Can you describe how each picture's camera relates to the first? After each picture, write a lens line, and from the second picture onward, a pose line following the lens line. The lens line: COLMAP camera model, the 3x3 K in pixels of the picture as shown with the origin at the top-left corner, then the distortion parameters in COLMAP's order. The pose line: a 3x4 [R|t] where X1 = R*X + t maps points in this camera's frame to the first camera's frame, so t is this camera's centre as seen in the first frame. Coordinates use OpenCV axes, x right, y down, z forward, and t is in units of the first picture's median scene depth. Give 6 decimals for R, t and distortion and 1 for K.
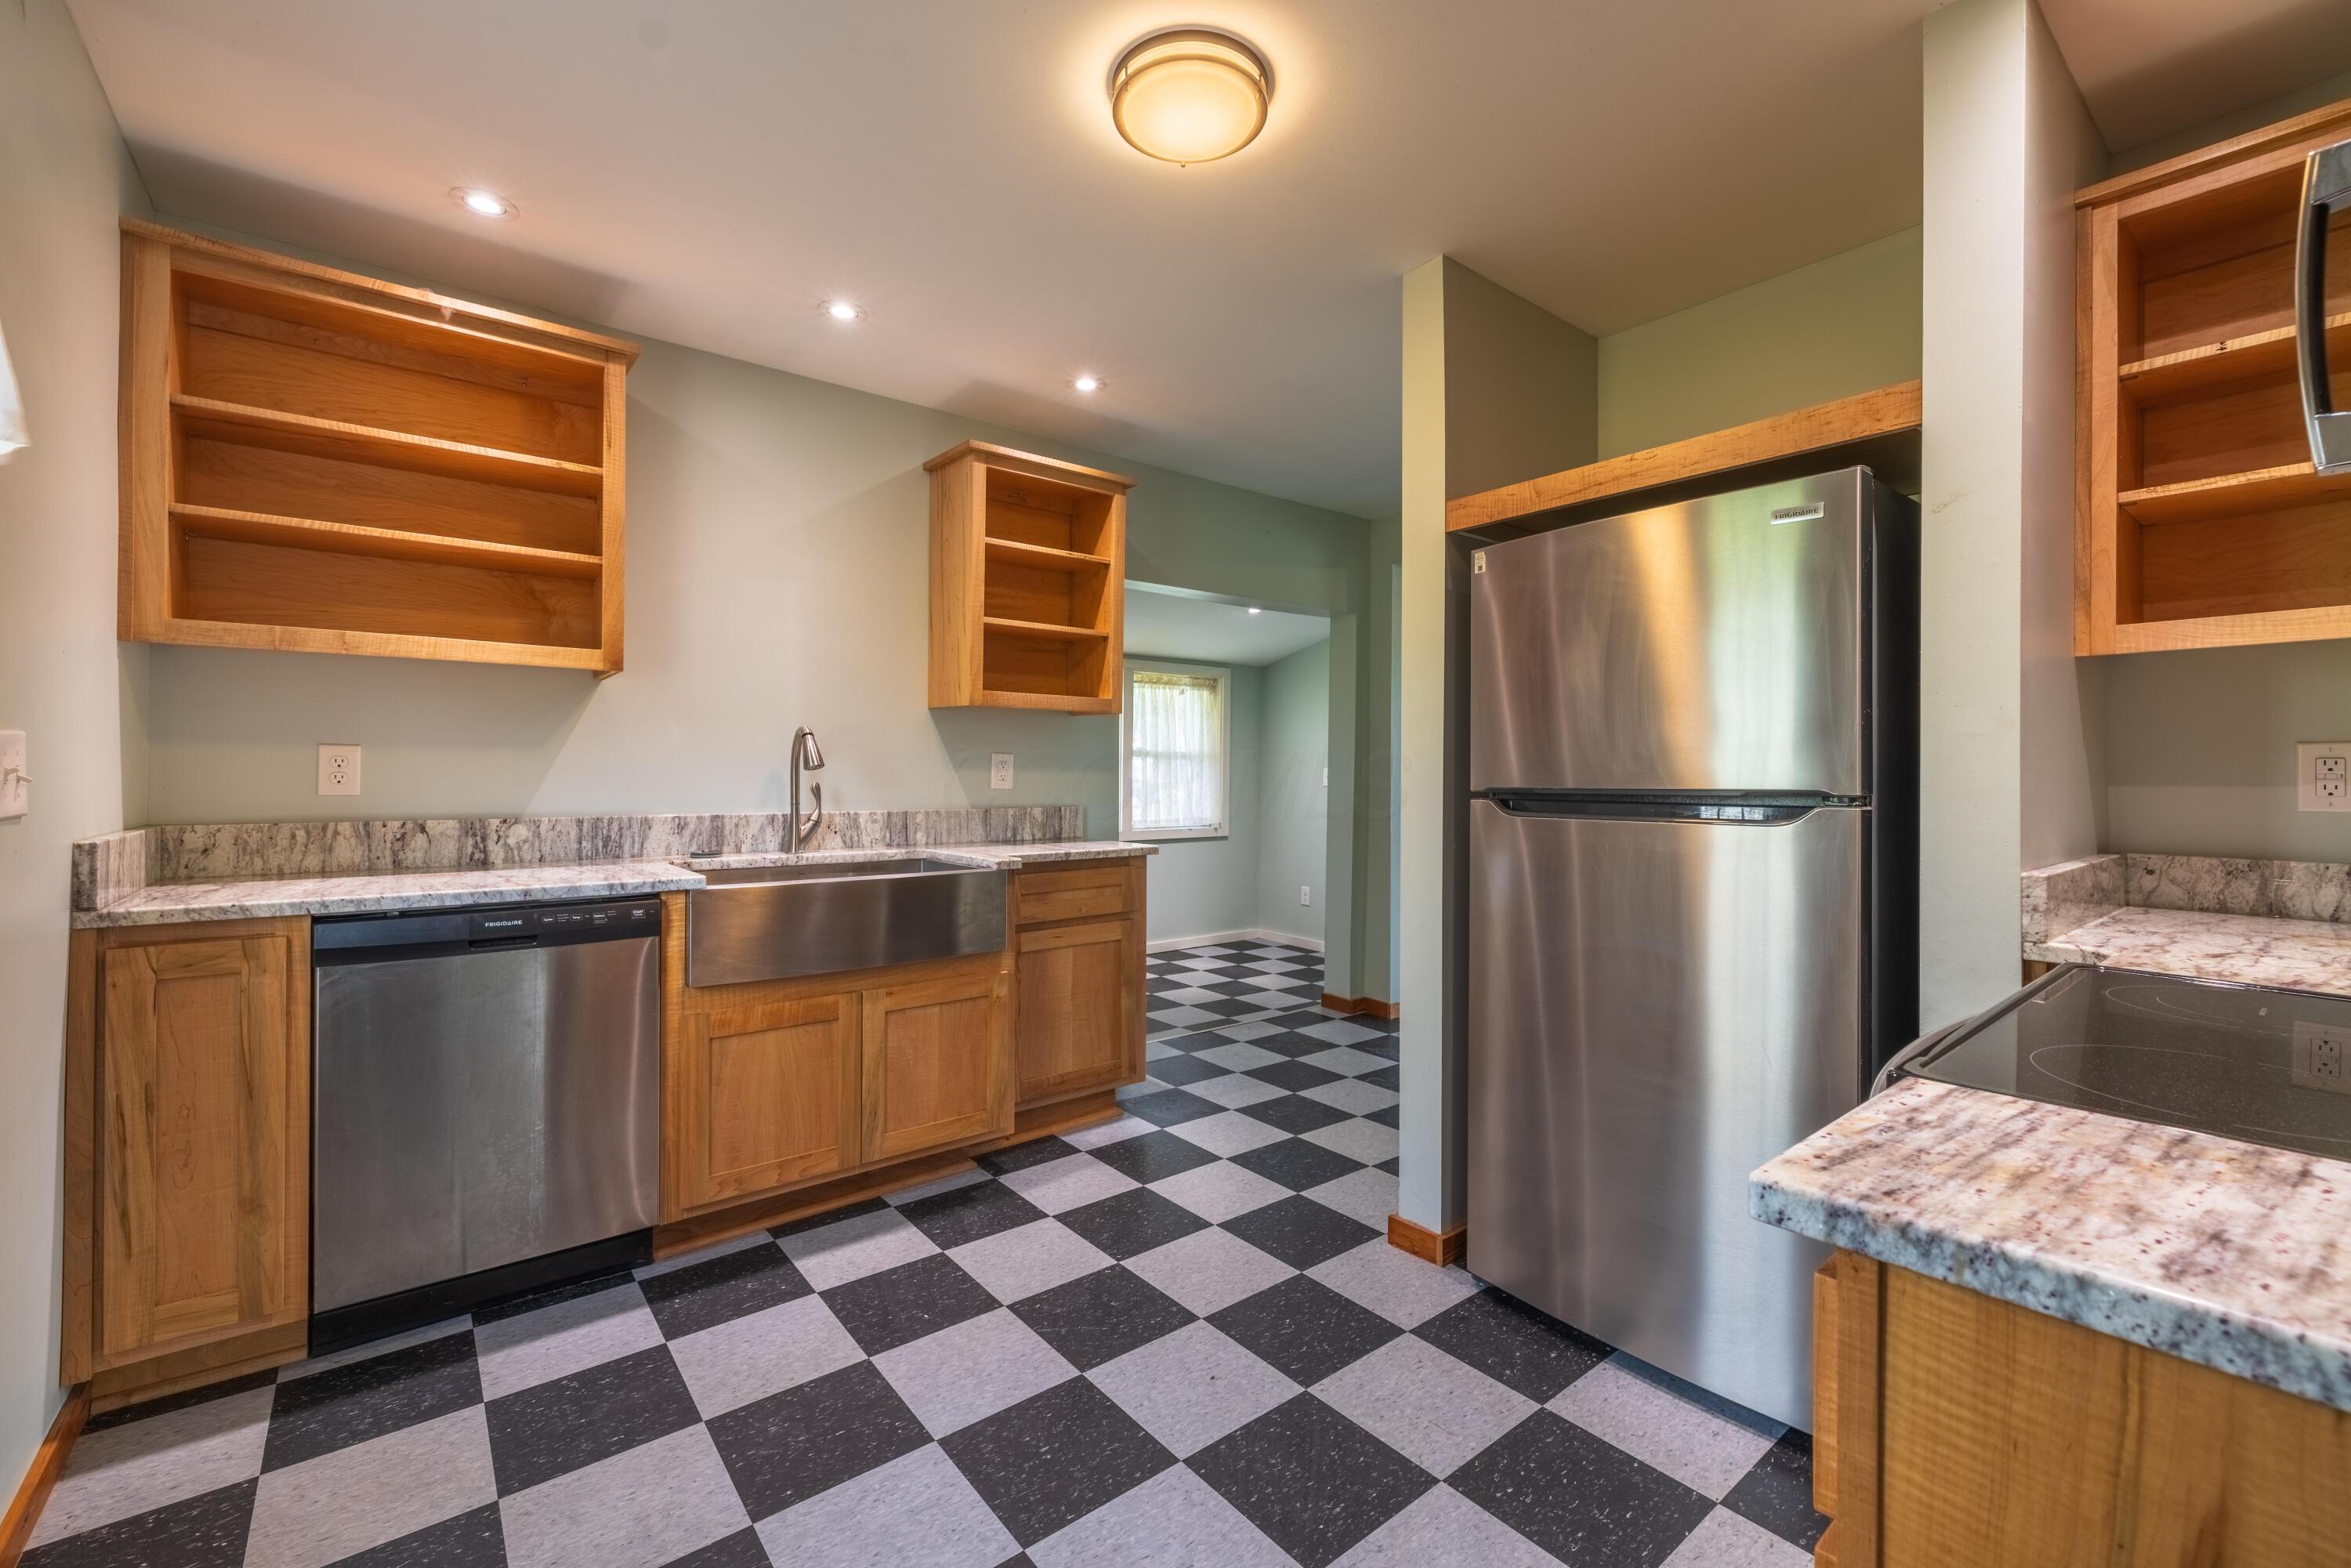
lens RADIAL K [[977.2, 0, 1171.0], [0, 977.2, 776.1], [0, 0, 1]] dist [-0.001062, 0.000053]
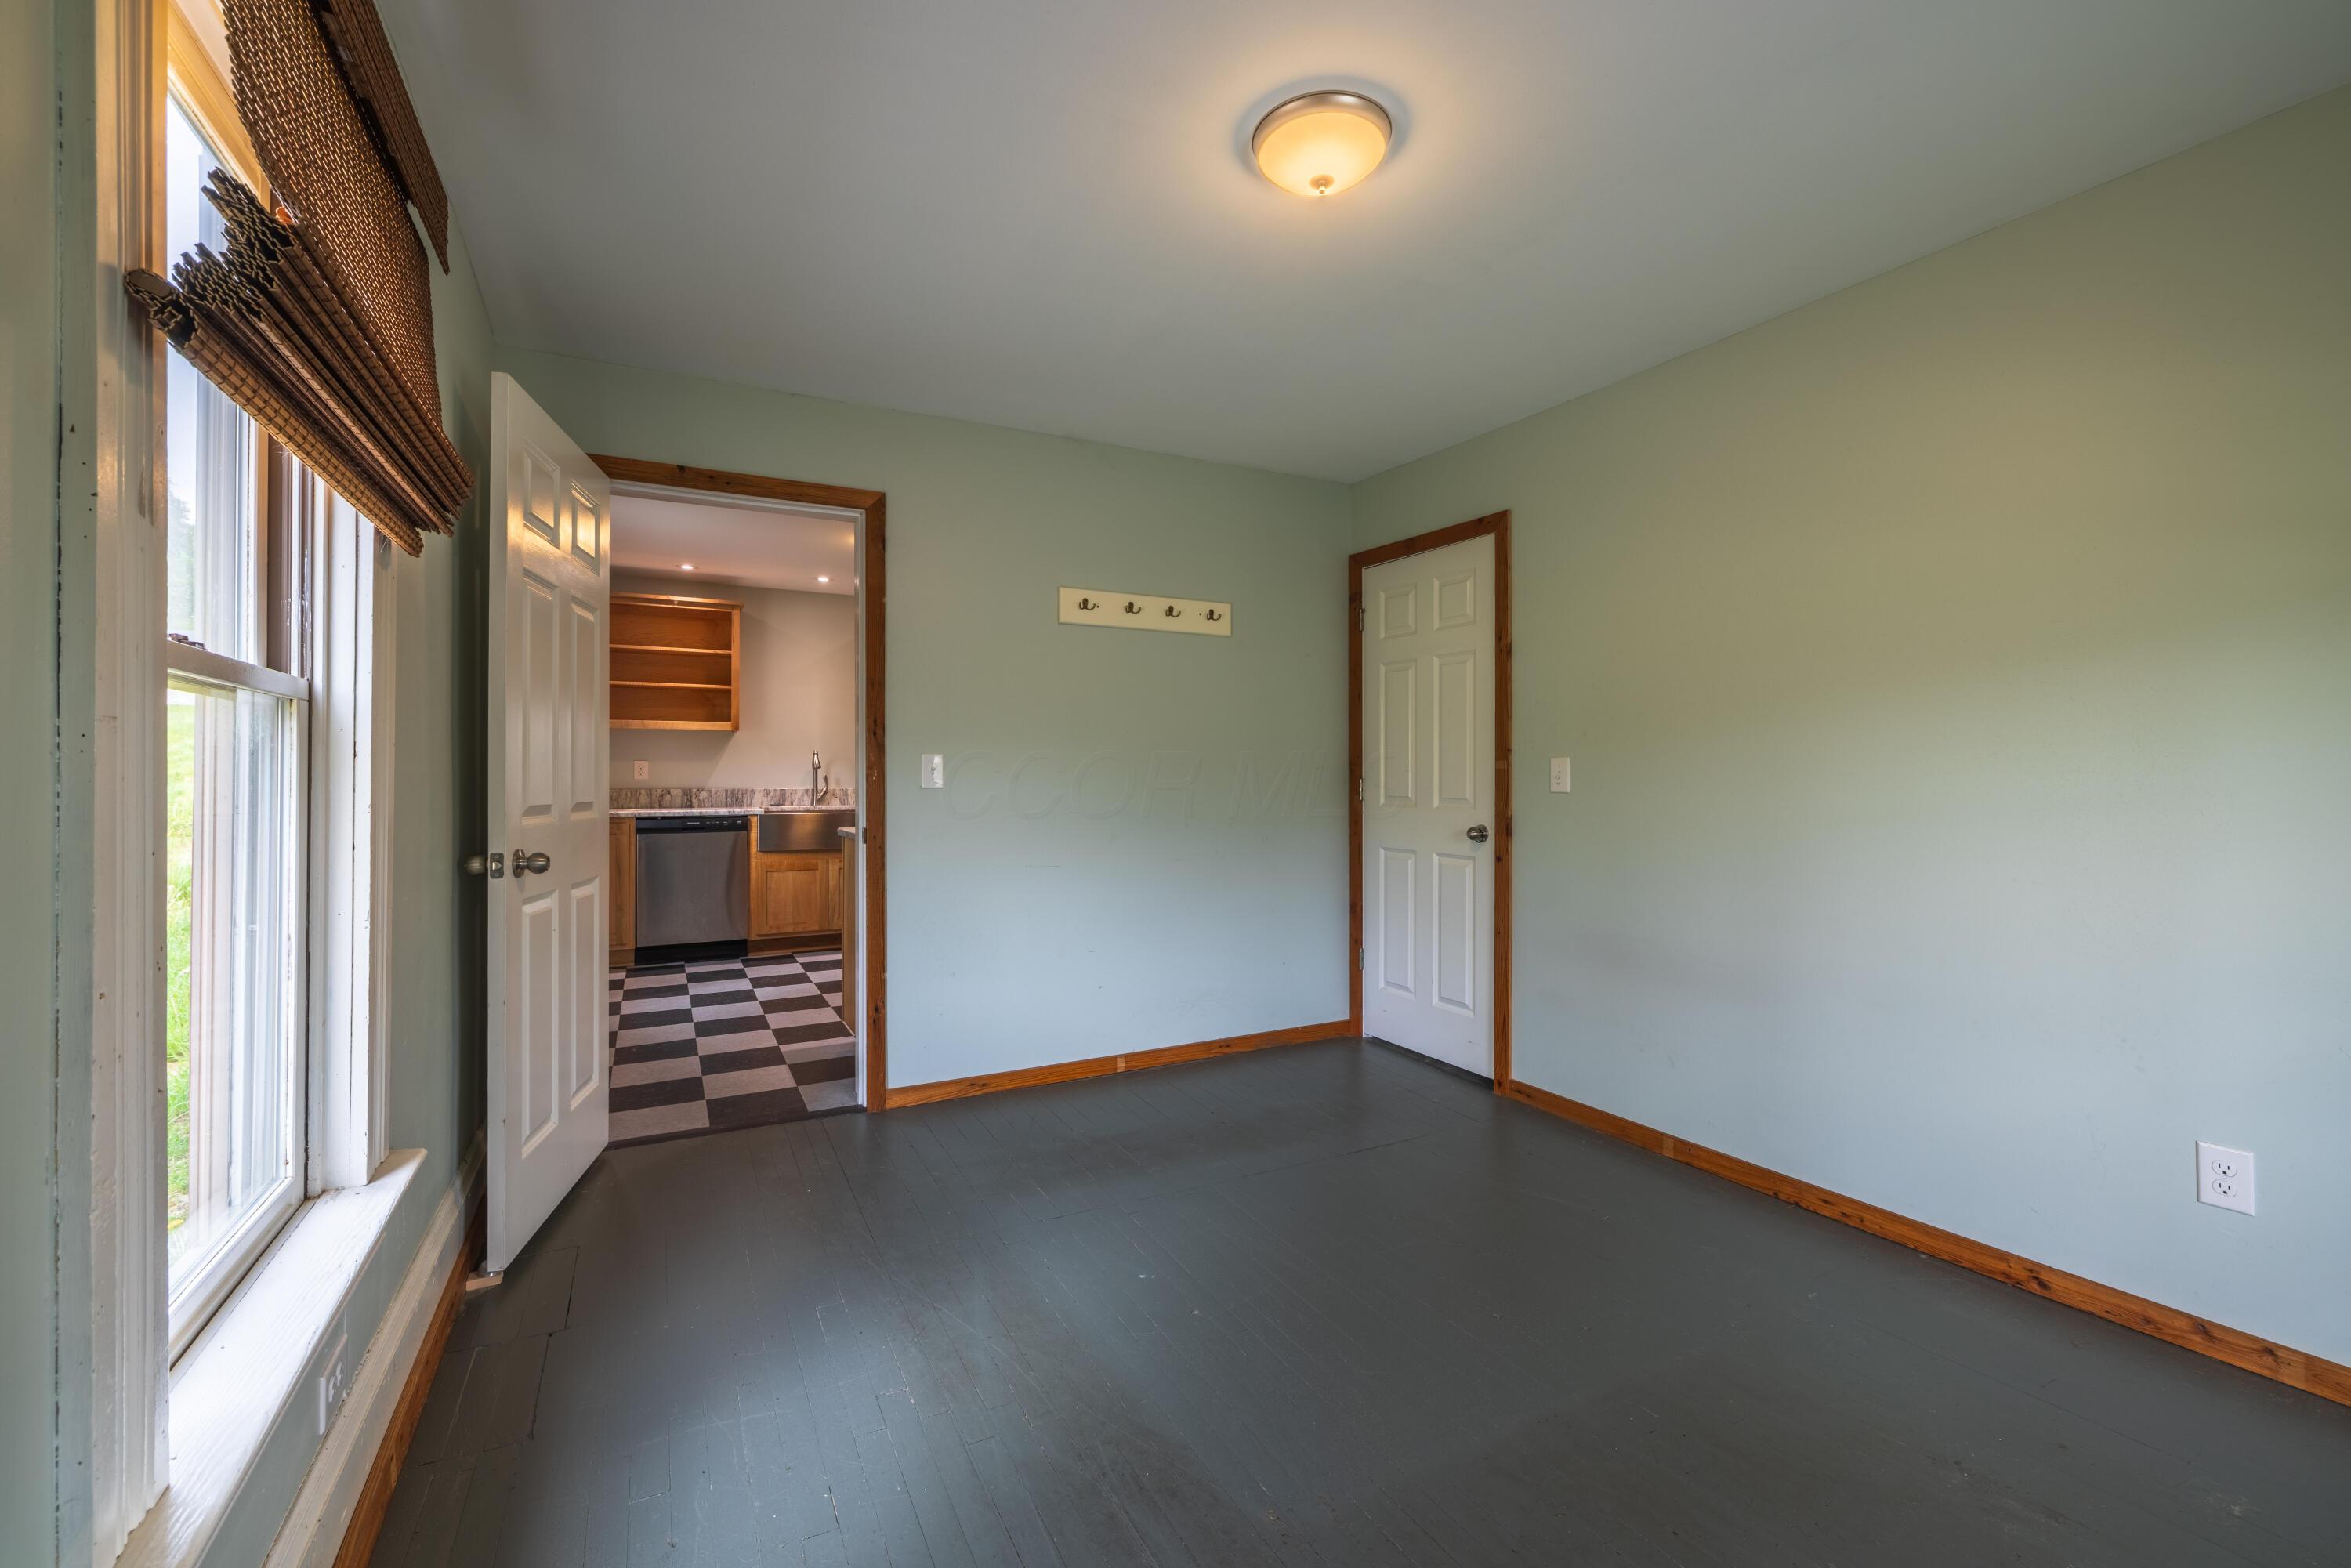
lens RADIAL K [[977.2, 0, 1182.4], [0, 977.2, 772.6], [0, 0, 1]] dist [-0.001062, 0.000053]
pose [[0.983698, -0.004007, -0.179782, 1.038228], [0.003834, 0.999992, -0.001312, 0.010002], [0.179785, 0.000601, 0.983706, -1.304042]]
